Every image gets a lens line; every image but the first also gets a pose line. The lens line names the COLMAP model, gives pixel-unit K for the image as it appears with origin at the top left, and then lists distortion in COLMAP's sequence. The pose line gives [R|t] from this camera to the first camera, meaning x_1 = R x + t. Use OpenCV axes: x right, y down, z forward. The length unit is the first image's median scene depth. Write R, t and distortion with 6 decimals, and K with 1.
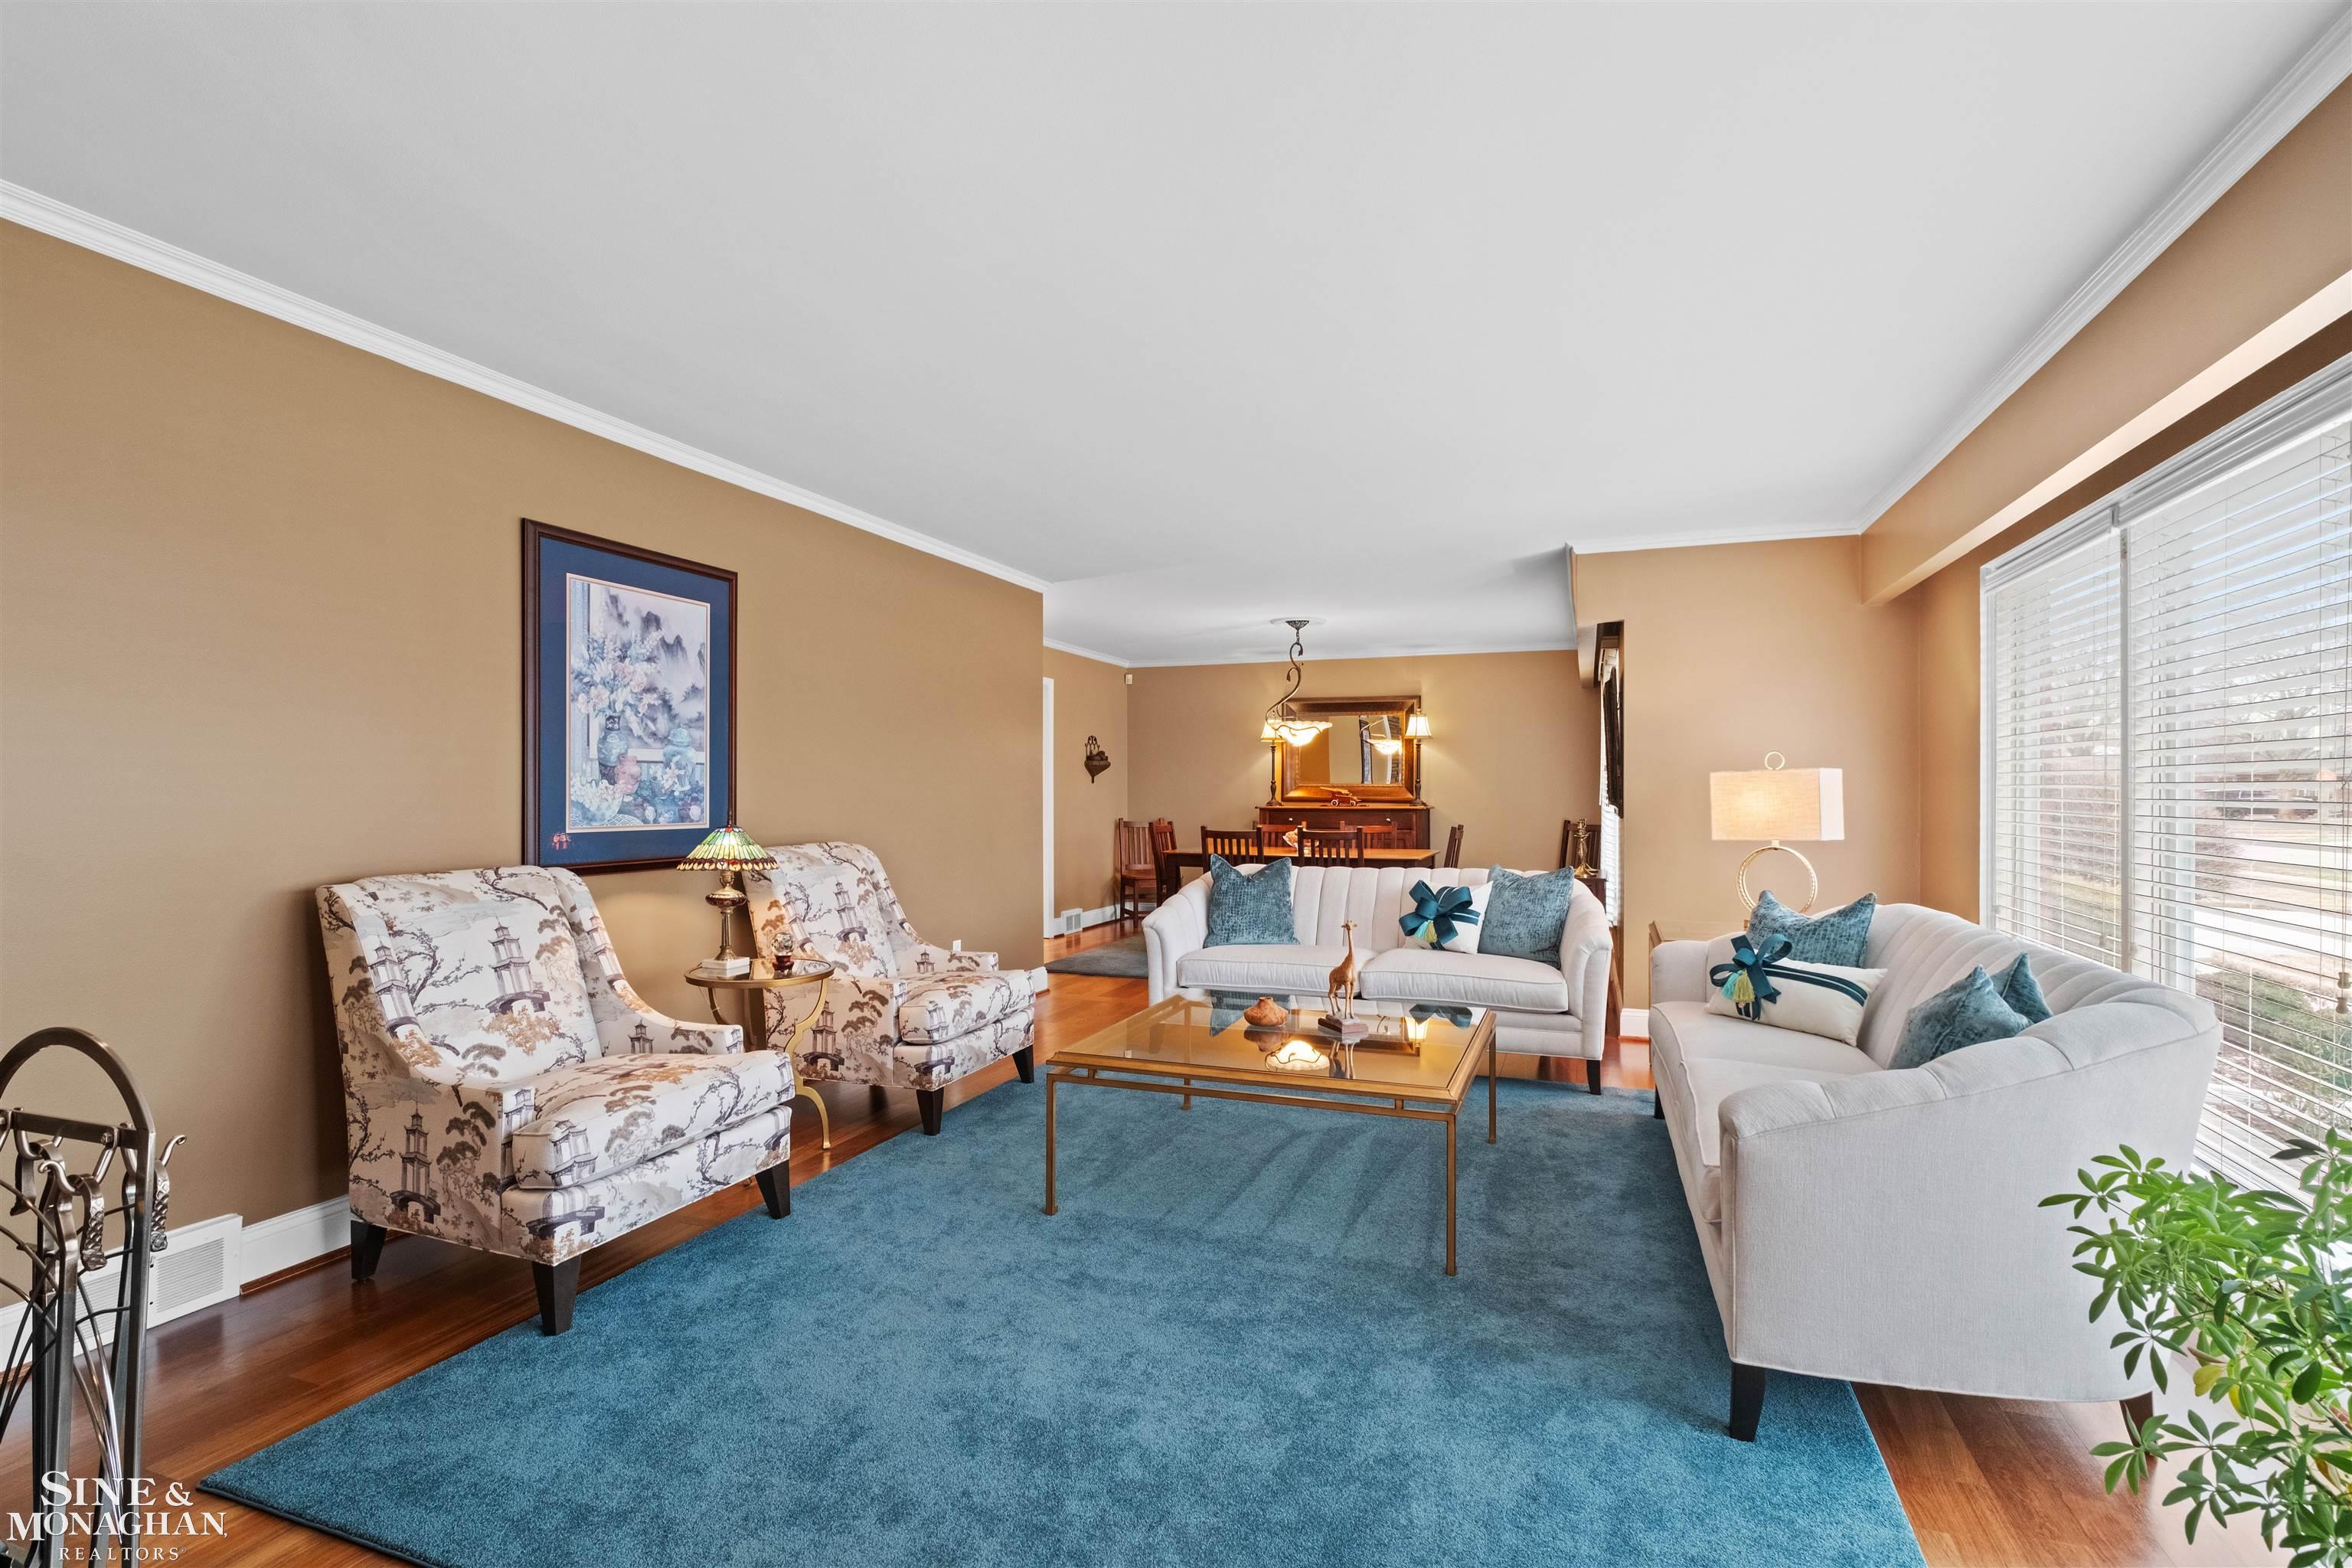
lens RADIAL K [[1118.8, 0, 1172.2], [0, 1118.8, 783.8], [0, 0, 1]] dist [-0.005251, -0.000989]
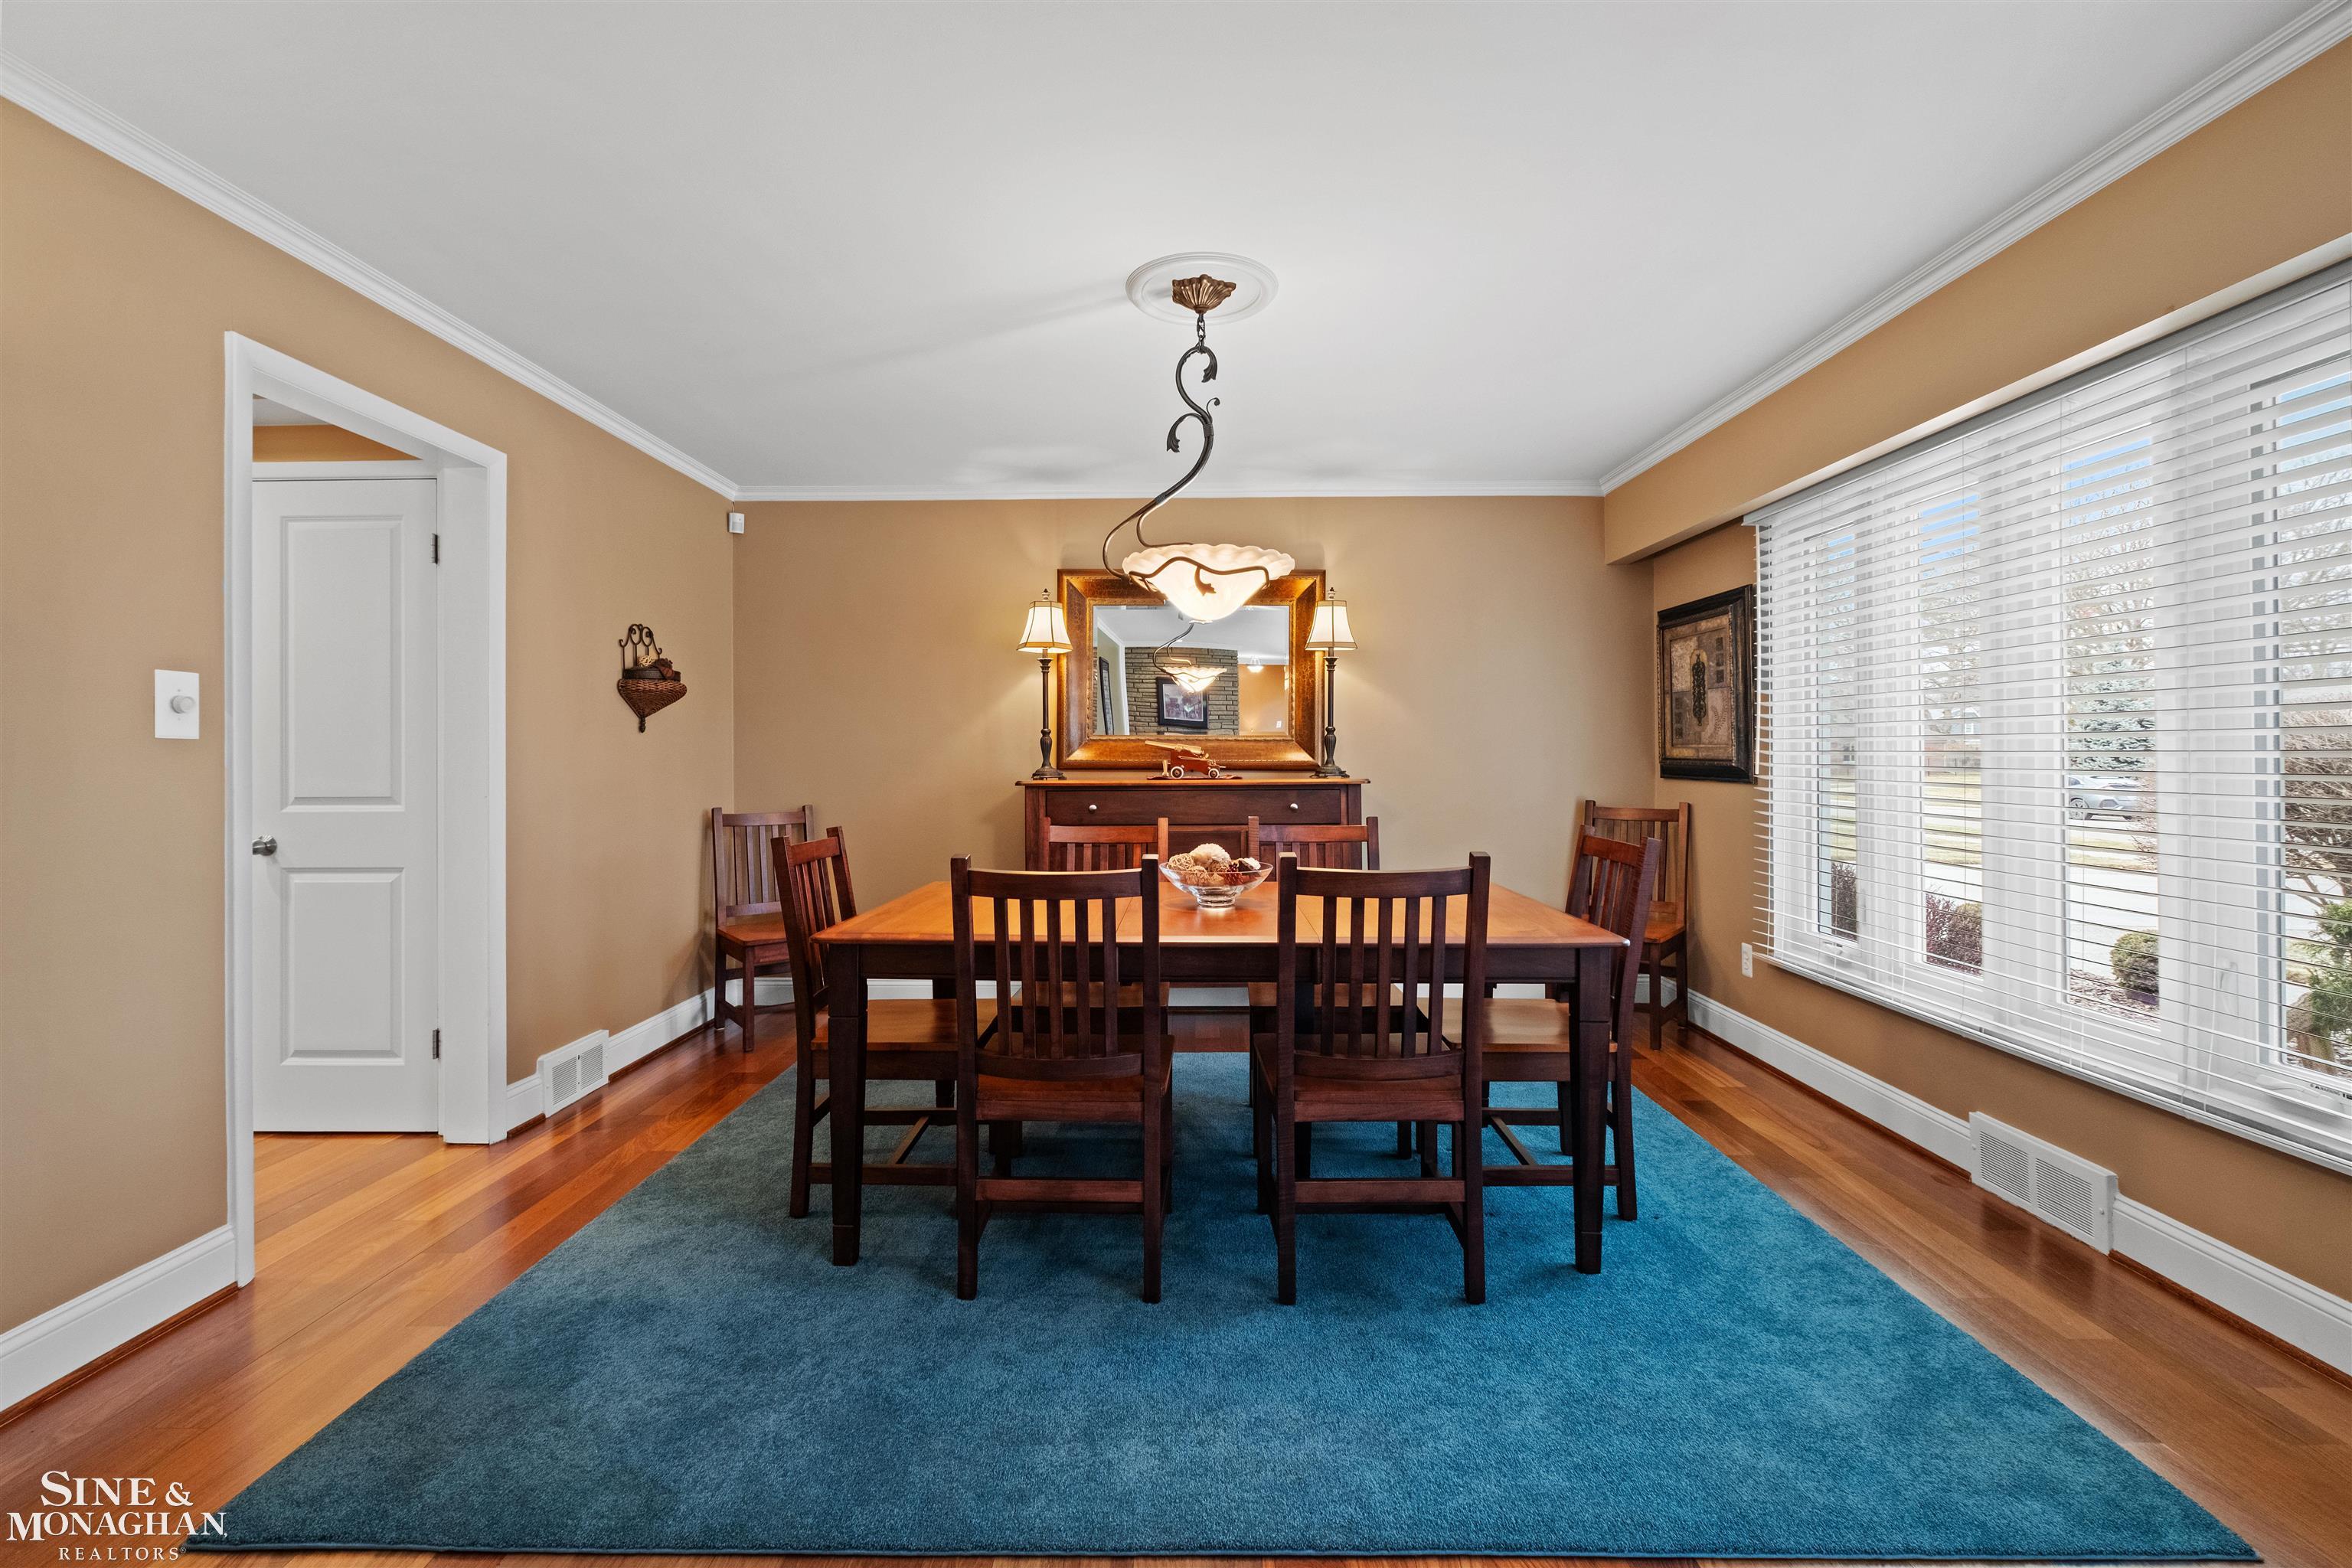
lens RADIAL K [[1006.4, 0, 1172.4], [0, 1006.4, 741.9], [0, 0, 1]] dist [-0.001528, 0.000236]
pose [[0.941518, 0.000730, 0.336962, -0.008047], [0.000870, 0.999989, -0.004596, 0.005235], [-0.336962, 0.004620, 0.941507, 0.561415]]
